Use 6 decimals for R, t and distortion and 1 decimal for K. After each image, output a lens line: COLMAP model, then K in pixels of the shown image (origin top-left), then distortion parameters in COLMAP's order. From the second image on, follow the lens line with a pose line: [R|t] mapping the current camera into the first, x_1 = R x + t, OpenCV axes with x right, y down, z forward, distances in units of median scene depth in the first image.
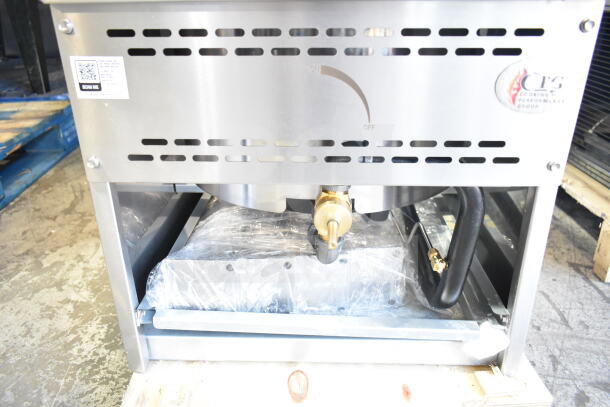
lens RADIAL K [[460.9, 0, 305.0], [0, 460.9, 203.5], [0, 0, 1]] dist [-0.016202, 0.003649]
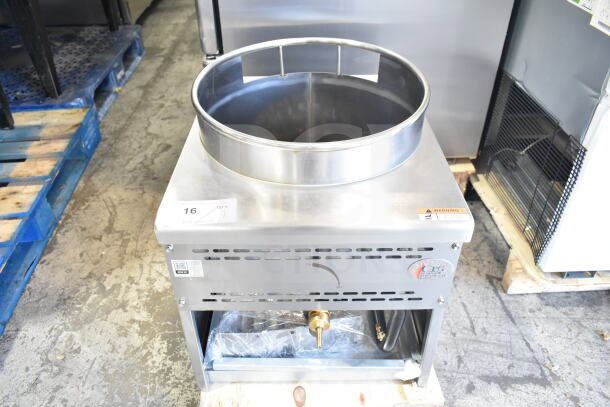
lens RADIAL K [[460.9, 0, 305.0], [0, 460.9, 203.5], [0, 0, 1]] dist [-0.016202, 0.003649]
pose [[0.999141, -0.022510, 0.034784, -0.026823], [0.014975, 0.978982, 0.203398, -0.461927], [-0.038632, -0.202702, 0.978478, -0.374030]]
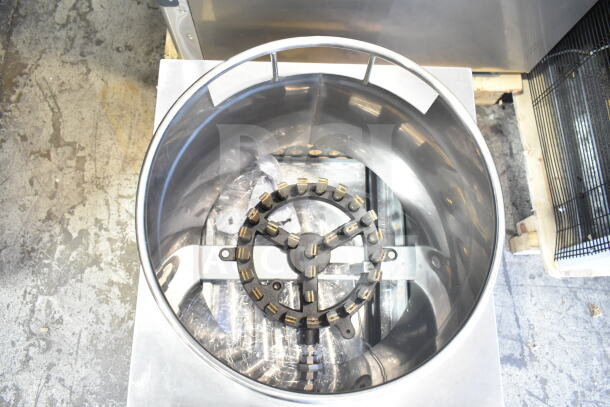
lens RADIAL K [[460.9, 0, 305.0], [0, 460.9, 203.5], [0, 0, 1]] dist [-0.016202, 0.003649]
pose [[0.997992, -0.014334, 0.061691, -0.039463], [-0.037535, 0.650701, 0.758406, -1.046462], [-0.051013, -0.759199, 0.648857, 0.302940]]
